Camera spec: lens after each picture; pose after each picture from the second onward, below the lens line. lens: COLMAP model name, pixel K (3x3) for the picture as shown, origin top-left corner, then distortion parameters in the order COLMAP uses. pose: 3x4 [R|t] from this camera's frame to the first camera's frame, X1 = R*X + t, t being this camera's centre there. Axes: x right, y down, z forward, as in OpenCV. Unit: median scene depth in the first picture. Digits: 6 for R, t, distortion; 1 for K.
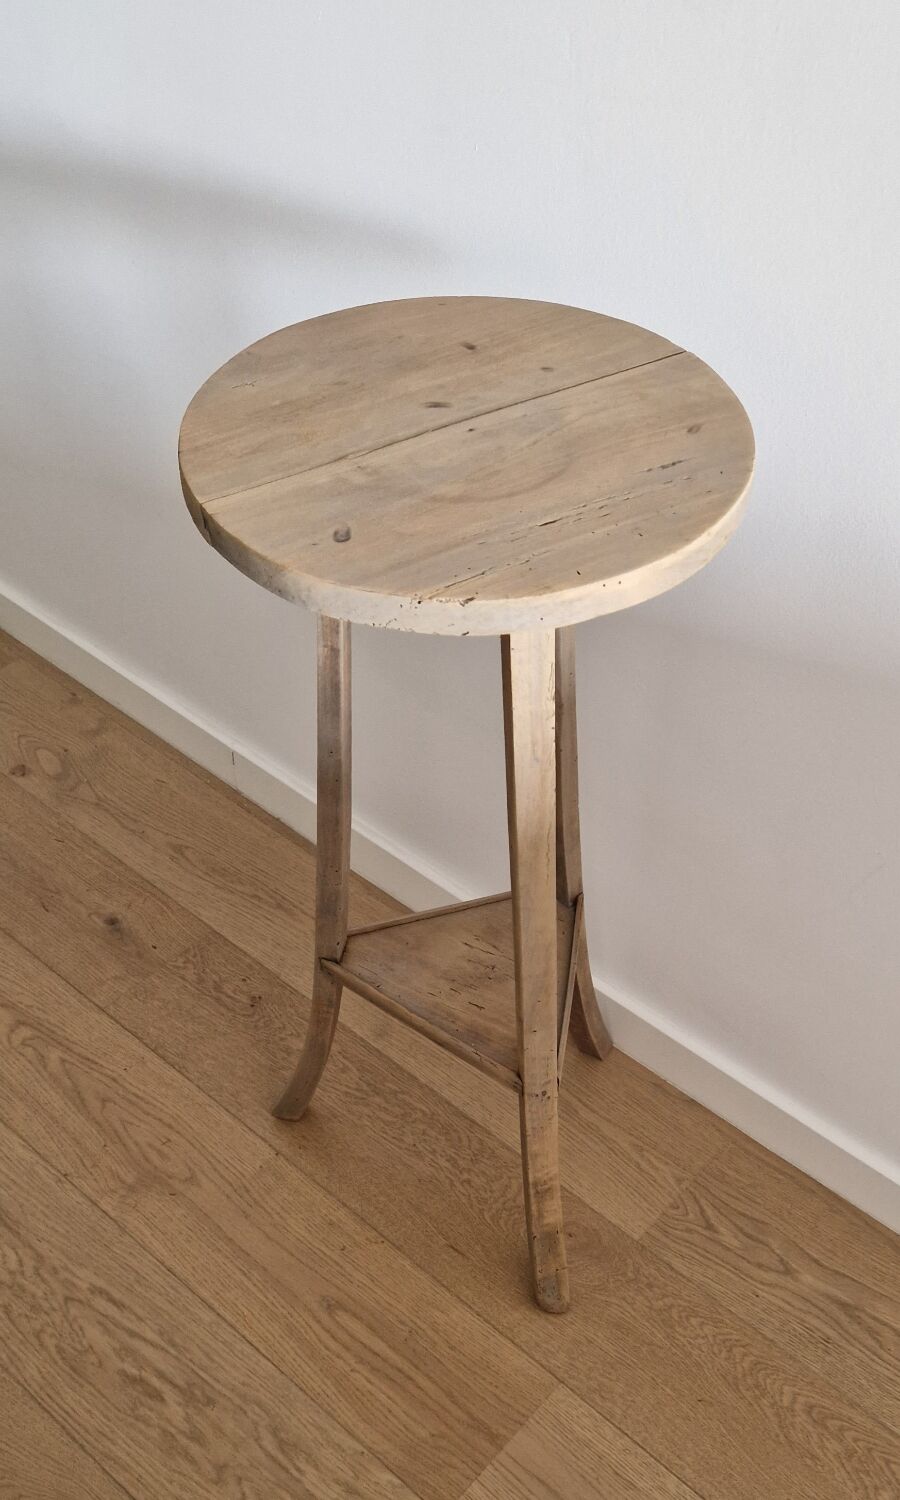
lens RADIAL K [[1382.3, 0, 459.0], [0, 1382.3, 1017.8], [0, 0, 1]] dist [0.064232, 0.000000]
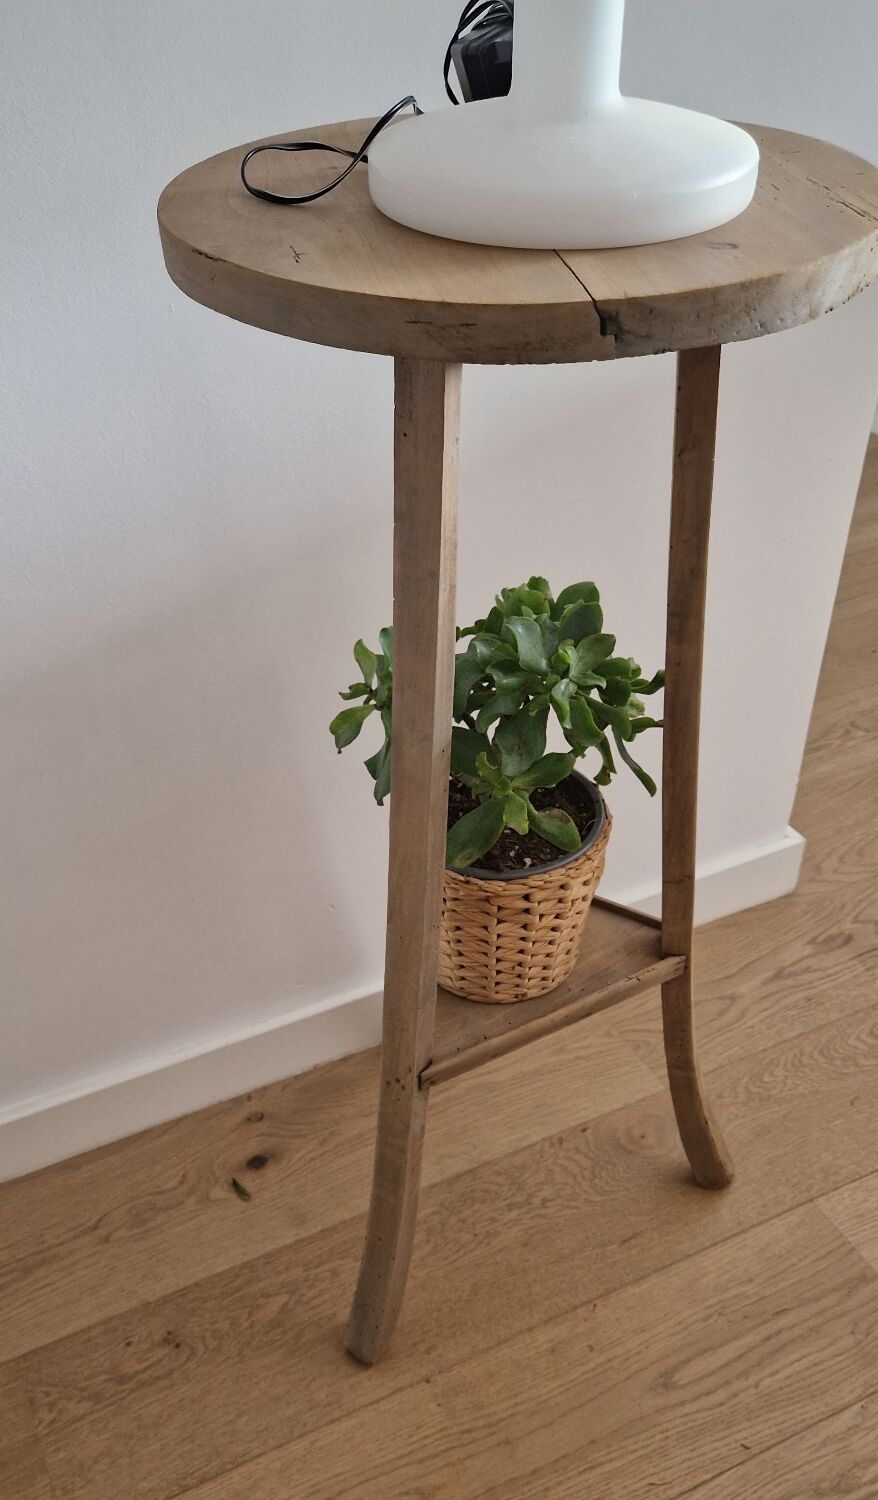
lens RADIAL K [[1291.2, 0, 422.8], [0, 1291.2, 959.2], [0, 0, 1]] dist [0.056855, -0.037135]
pose [[0.378906, -0.643147, 0.665427, -0.489979], [0.739438, 0.642769, 0.200198, -0.207306], [-0.556472, 0.416186, 0.719116, 0.428349]]
